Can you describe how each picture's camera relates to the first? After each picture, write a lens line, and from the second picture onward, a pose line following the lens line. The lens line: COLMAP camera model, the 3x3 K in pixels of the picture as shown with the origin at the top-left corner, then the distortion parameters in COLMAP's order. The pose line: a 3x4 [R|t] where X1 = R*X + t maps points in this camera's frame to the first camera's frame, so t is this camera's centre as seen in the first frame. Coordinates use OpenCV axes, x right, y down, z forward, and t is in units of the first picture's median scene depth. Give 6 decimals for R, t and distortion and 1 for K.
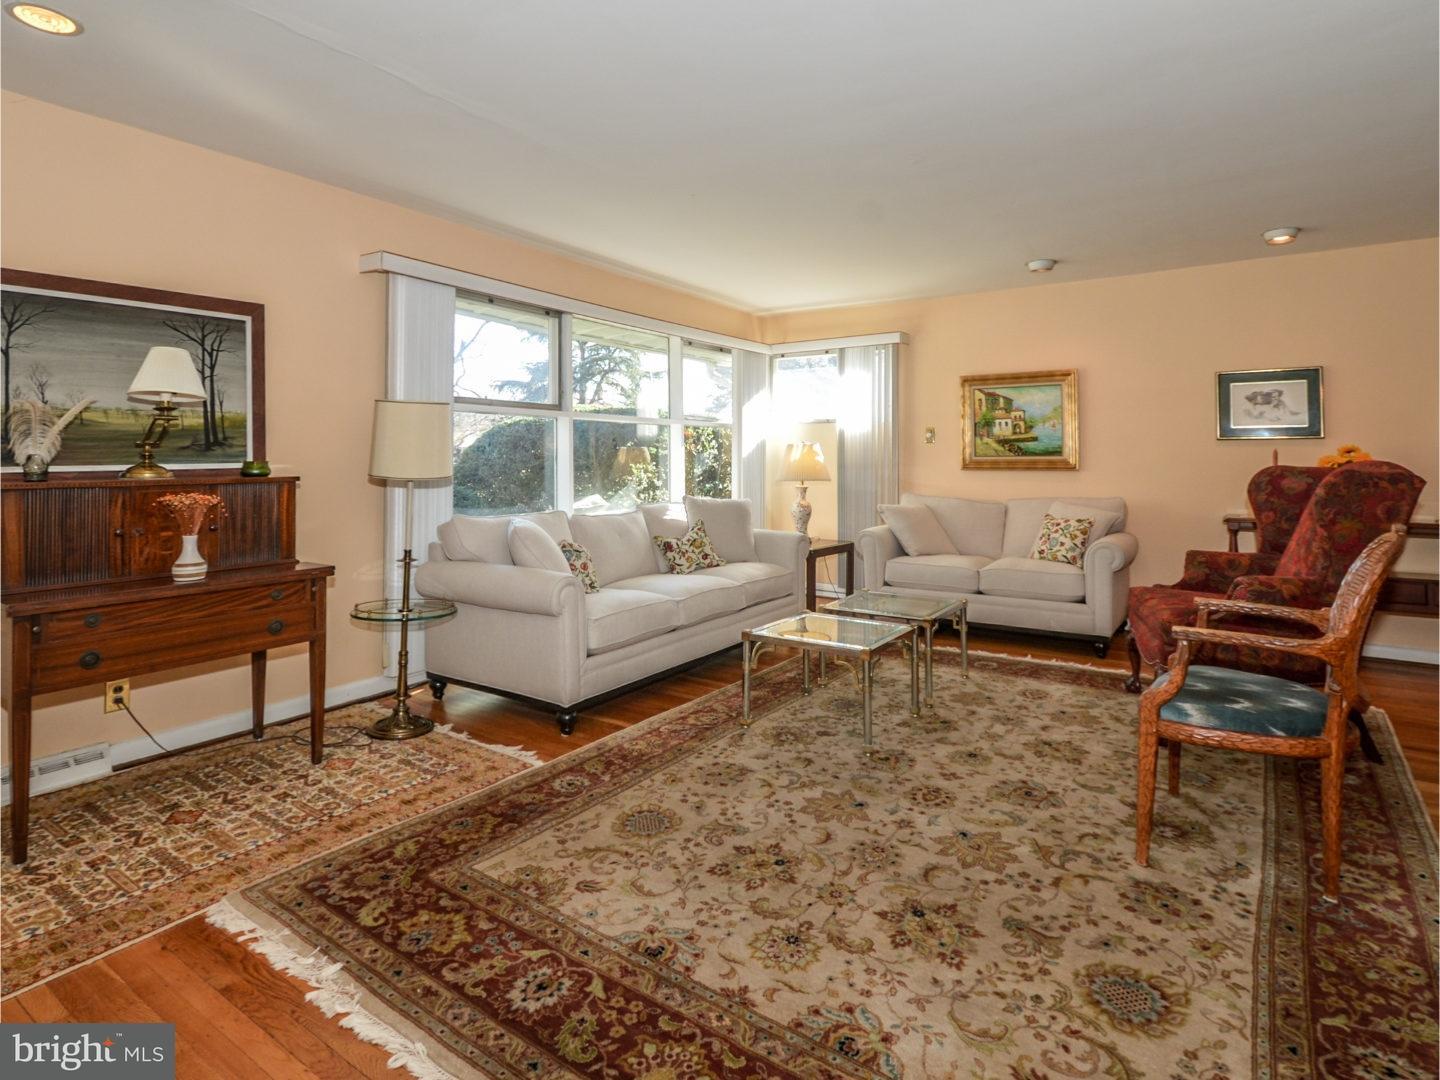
lens RADIAL K [[768.3, 0, 721.9], [0, 768.3, 461.7], [0, 0, 1]] dist [0.001305, -0.001777]
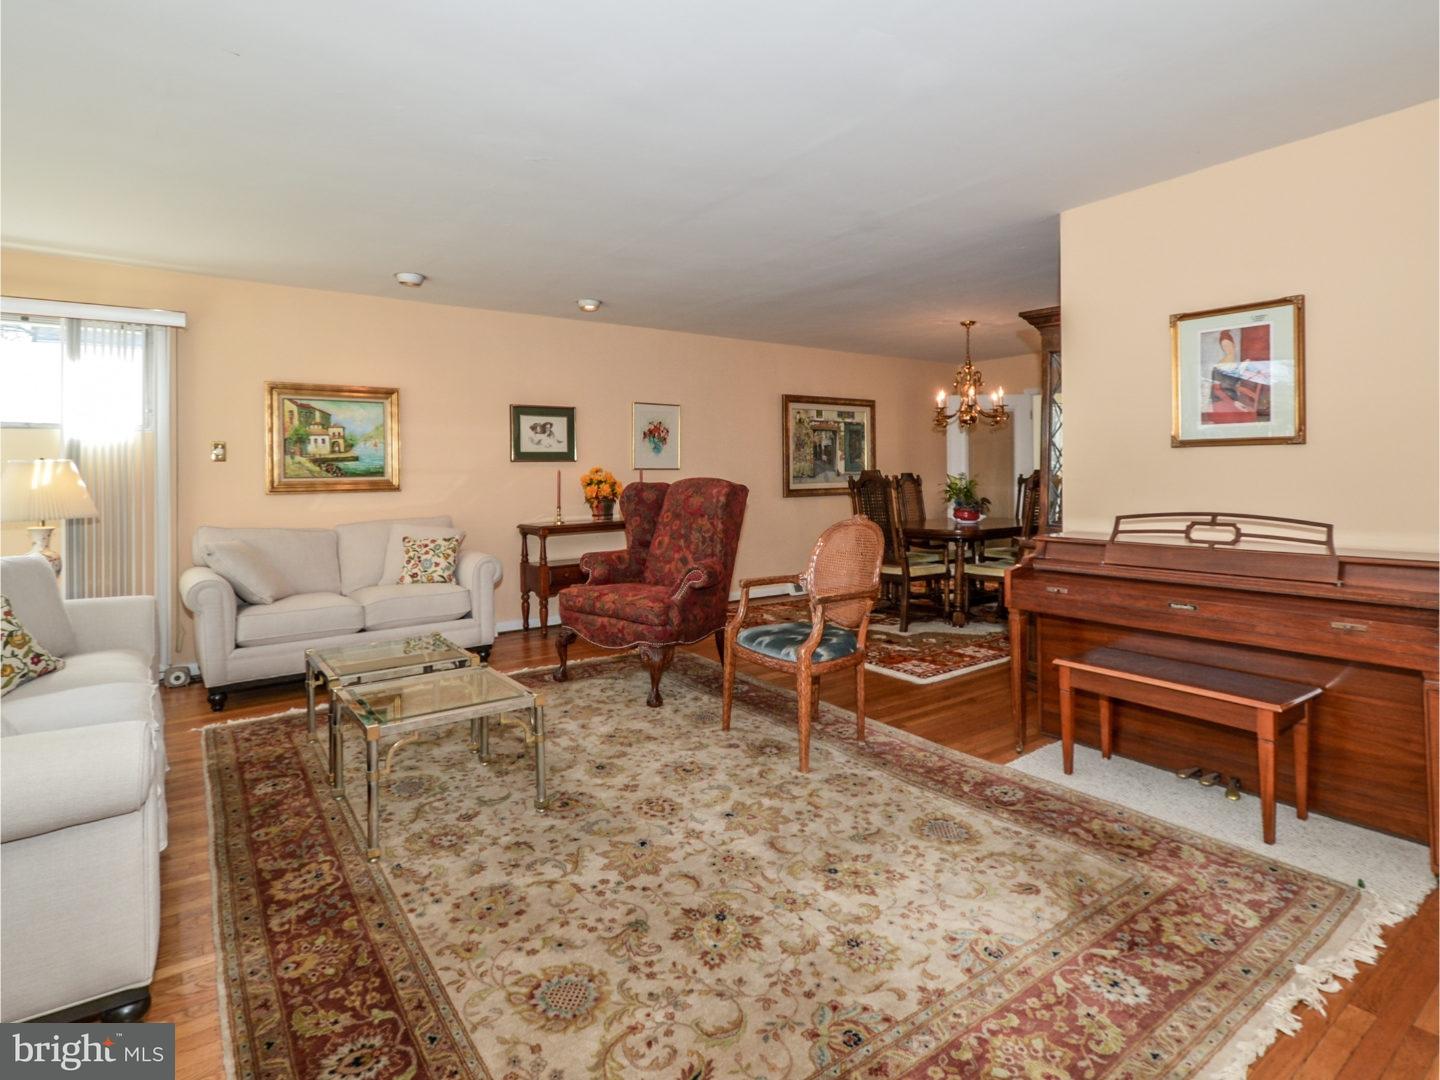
lens RADIAL K [[757.7, 0, 712.0], [0, 757.7, 493.0], [0, 0, 1]] dist [0.001258, -0.001121]
pose [[0.335091, -0.028608, 0.941751, -0.386270], [0.013098, 0.999584, 0.025704, -0.007071], [-0.942095, 0.003722, 0.335327, 0.348974]]
